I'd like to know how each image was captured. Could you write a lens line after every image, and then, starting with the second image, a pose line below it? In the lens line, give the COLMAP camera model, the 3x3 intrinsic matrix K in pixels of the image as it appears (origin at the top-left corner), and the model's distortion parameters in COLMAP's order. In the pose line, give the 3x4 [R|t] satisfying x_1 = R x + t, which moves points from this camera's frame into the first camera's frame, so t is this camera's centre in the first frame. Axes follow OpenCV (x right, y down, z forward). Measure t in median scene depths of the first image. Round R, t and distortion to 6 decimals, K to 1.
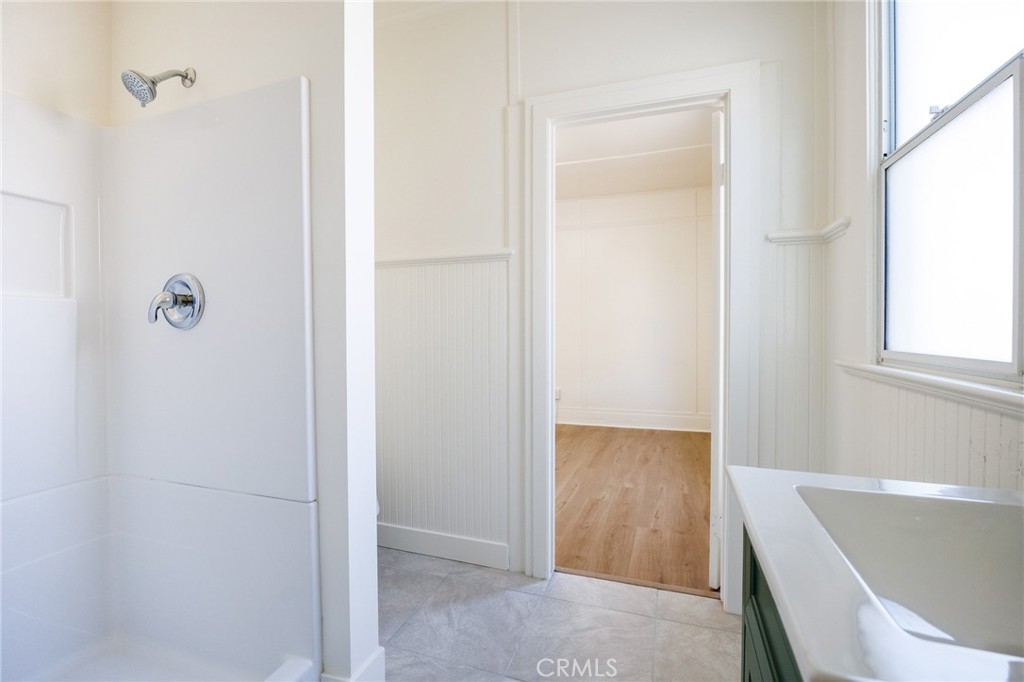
lens RADIAL K [[450.5, 0, 512.5], [0, 450.5, 331.9], [0, 0, 1]] dist [-0.024439, -0.000037]
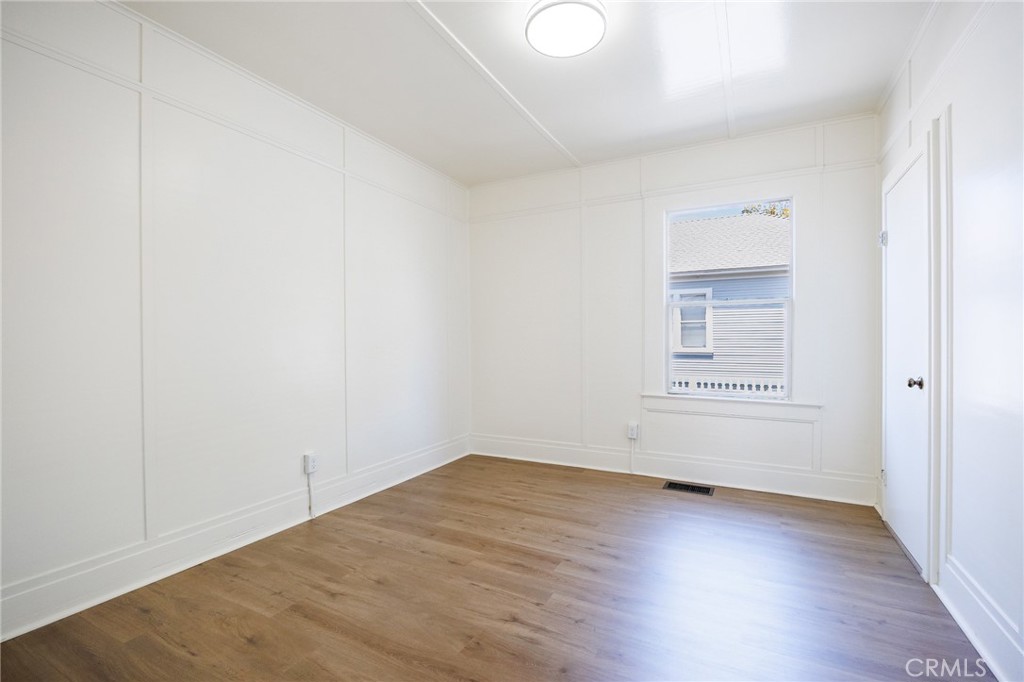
lens RADIAL K [[460.7, 0, 510.2], [0, 460.7, 344.1], [0, 0, 1]] dist [-0.025702, -0.000093]
pose [[0.153463, -0.002165, 0.988152, -0.896046], [0.008680, 0.999962, 0.000842, -0.003688], [-0.988116, 0.008448, 0.153476, 1.507351]]
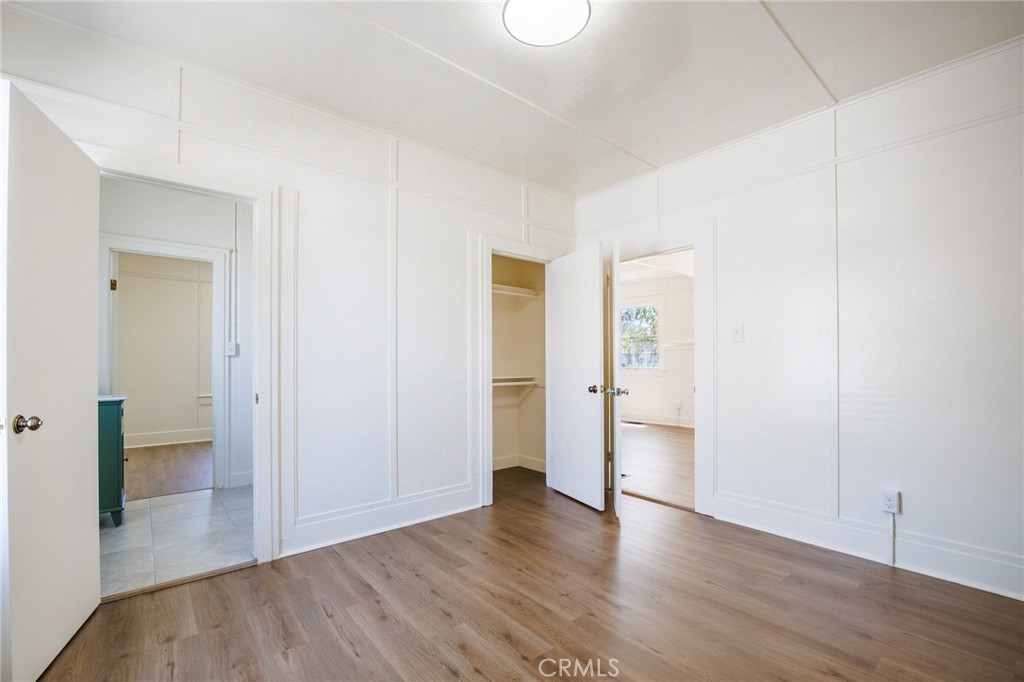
lens RADIAL K [[444.6, 0, 512.3], [0, 444.6, 361.6], [0, 0, 1]] dist [-0.021245, 0.000001]
pose [[-0.503996, 0.000552, -0.863706, 0.656986], [0.001425, 0.999999, -0.000193, -0.010015], [0.863705, -0.001328, -0.503996, 1.864878]]
